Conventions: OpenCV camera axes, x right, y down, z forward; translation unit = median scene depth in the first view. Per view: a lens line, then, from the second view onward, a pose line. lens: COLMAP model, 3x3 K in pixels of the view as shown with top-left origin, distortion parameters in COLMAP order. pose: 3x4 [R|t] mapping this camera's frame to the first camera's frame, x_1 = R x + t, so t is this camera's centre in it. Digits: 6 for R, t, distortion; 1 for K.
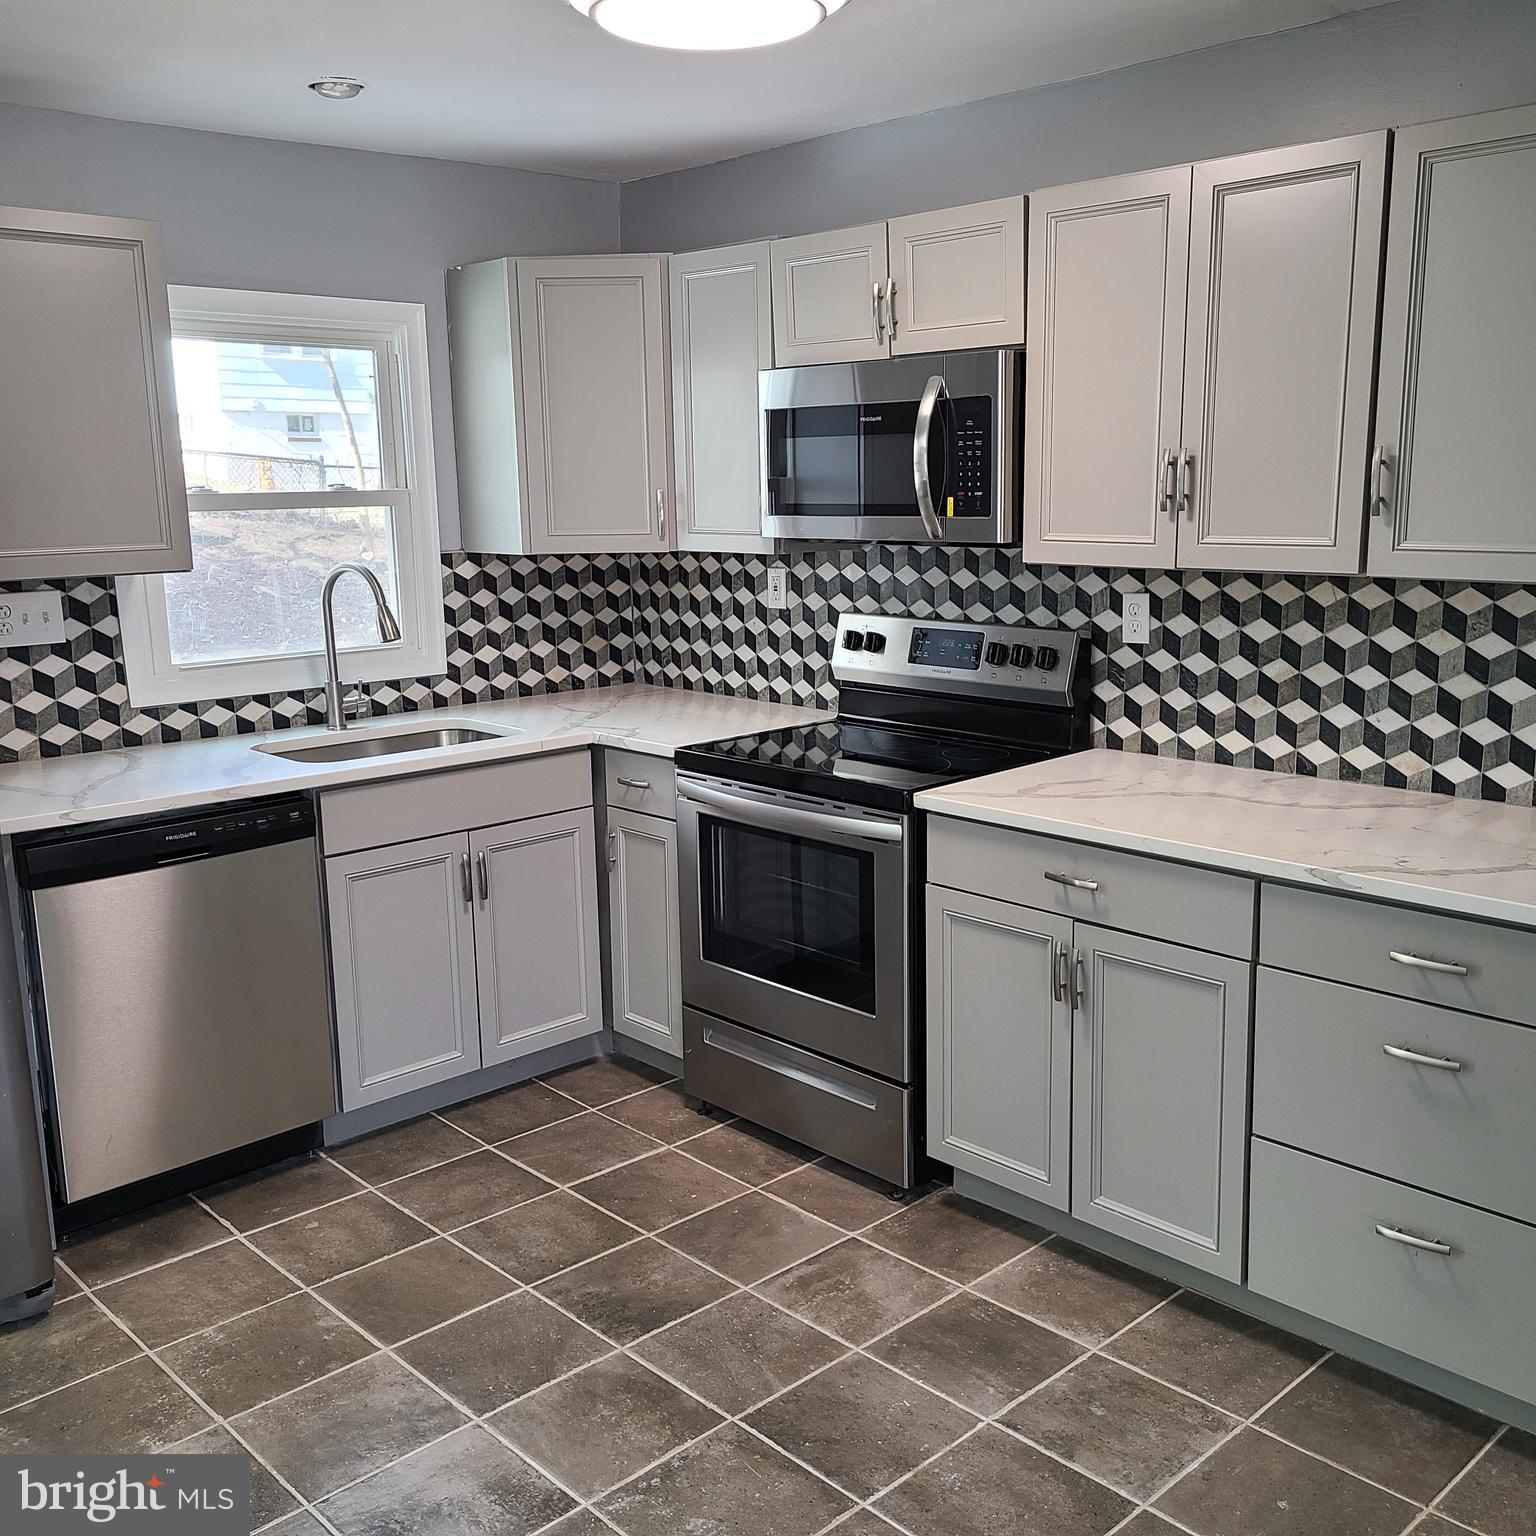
lens RADIAL K [[1545.1, 0, 786.9], [0, 1545.1, 784.0], [0, 0, 1]] dist [0.038164, 0.010243]
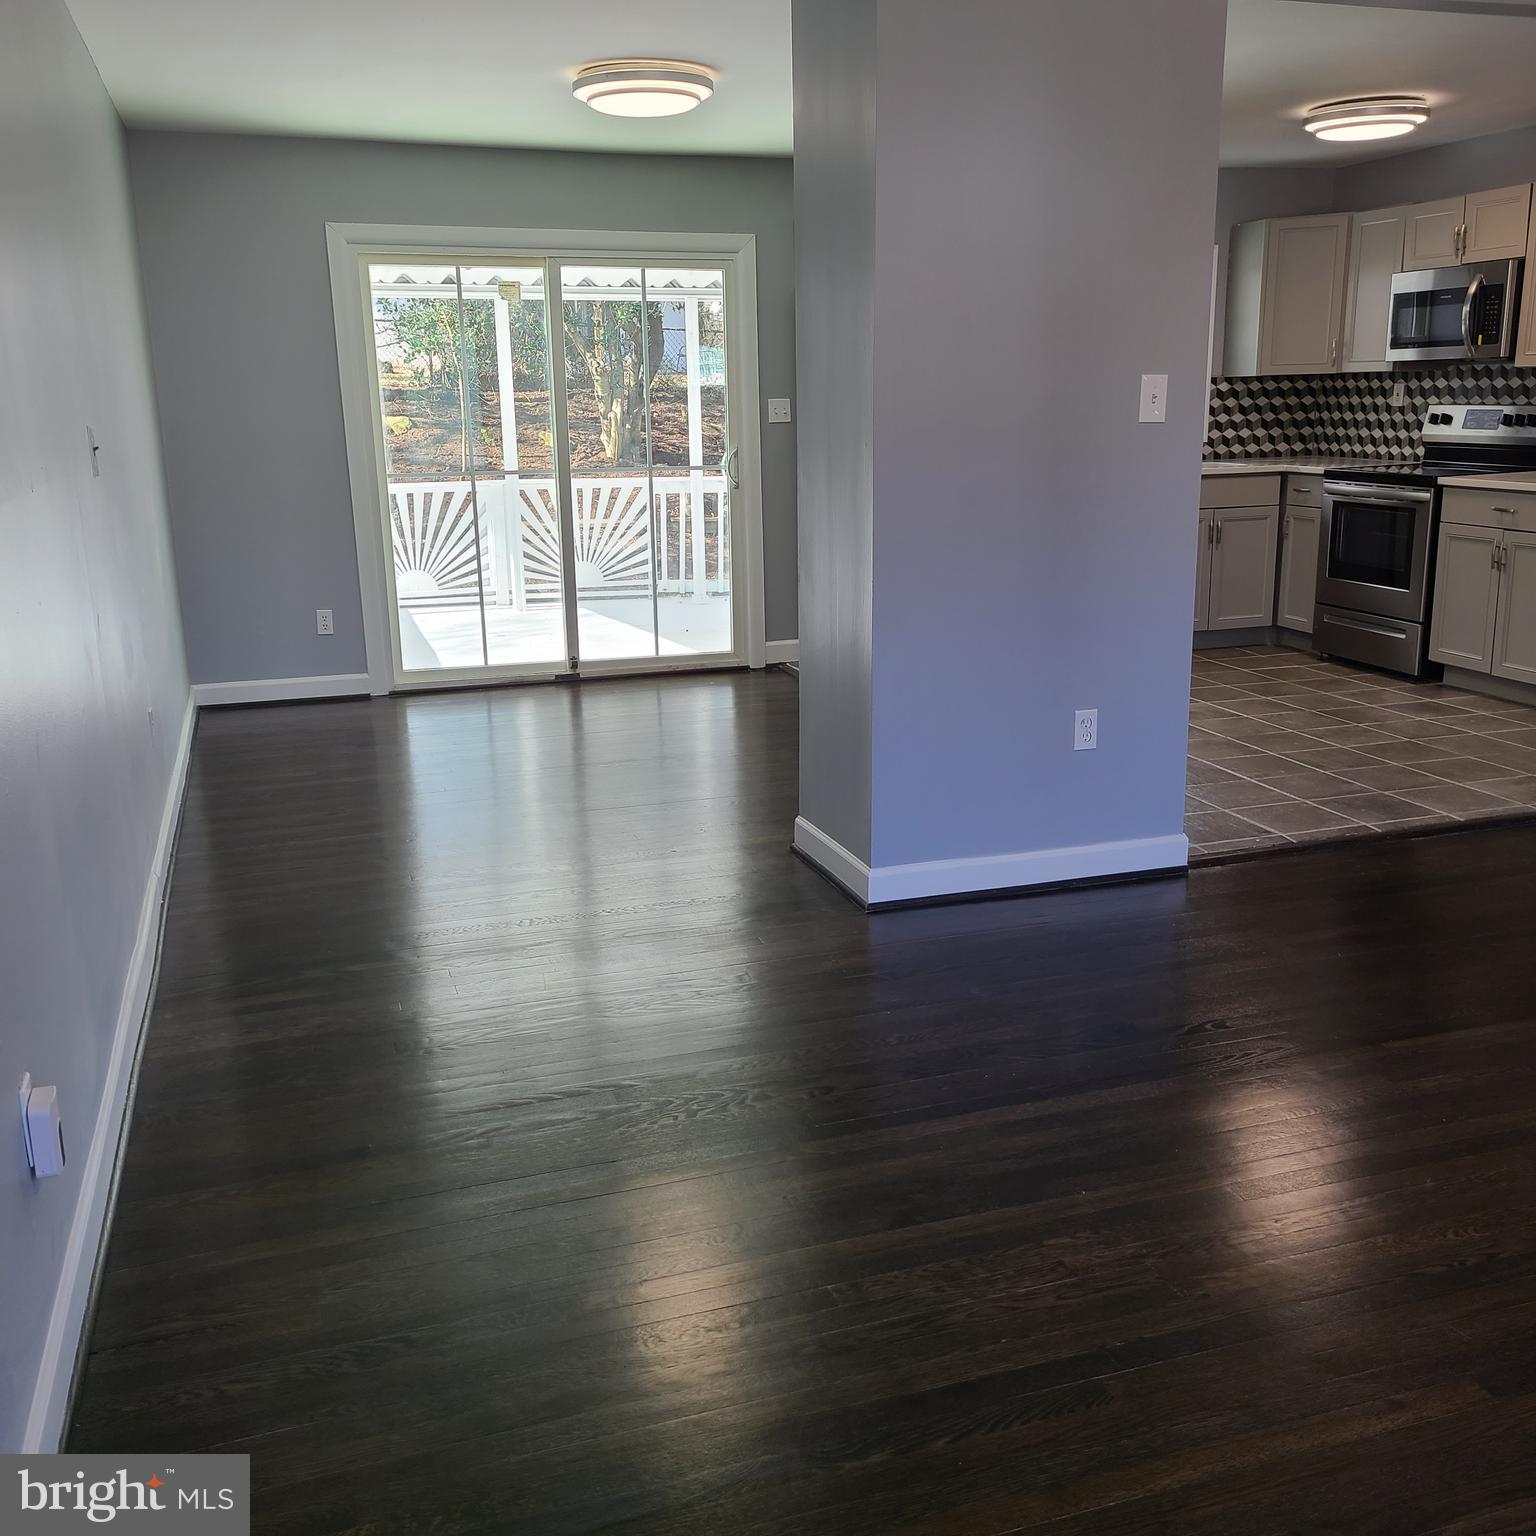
lens RADIAL K [[1545.1, 0, 786.9], [0, 1545.1, 784.0], [0, 0, 1]] dist [0.038164, 0.010243]
pose [[0.903209, 0.106172, -0.415862, 0.172732], [-0.081311, 0.993702, 0.077100, 0.273839], [0.421429, -0.035824, 0.906153, -1.092680]]
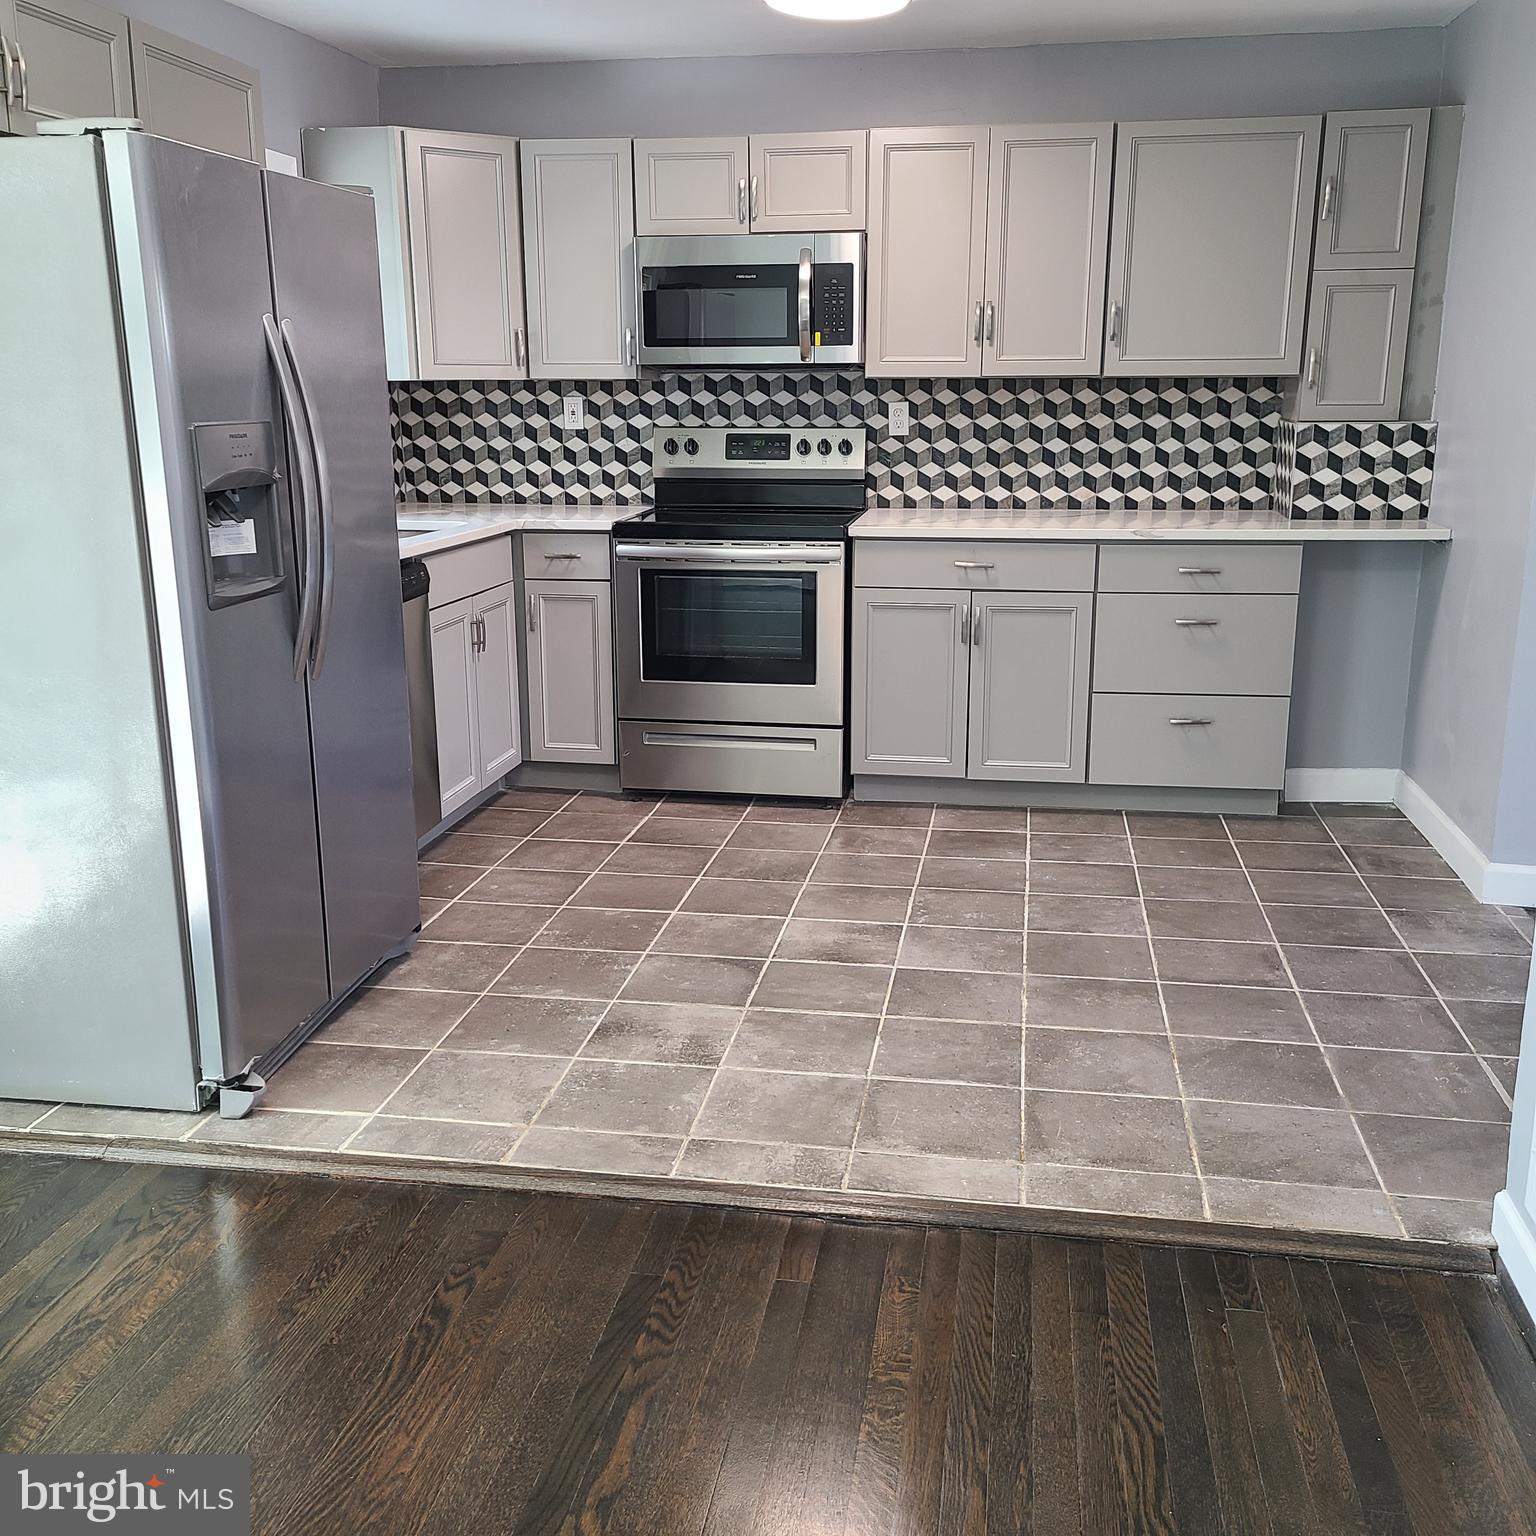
lens RADIAL K [[1545.1, 0, 786.9], [0, 1545.1, 784.0], [0, 0, 1]] dist [0.038164, 0.010243]
pose [[0.797413, -0.137240, 0.587620, -0.742627], [0.110549, 0.990538, 0.081324, 0.104740], [-0.593221, 0.000112, 0.805040, -0.158575]]
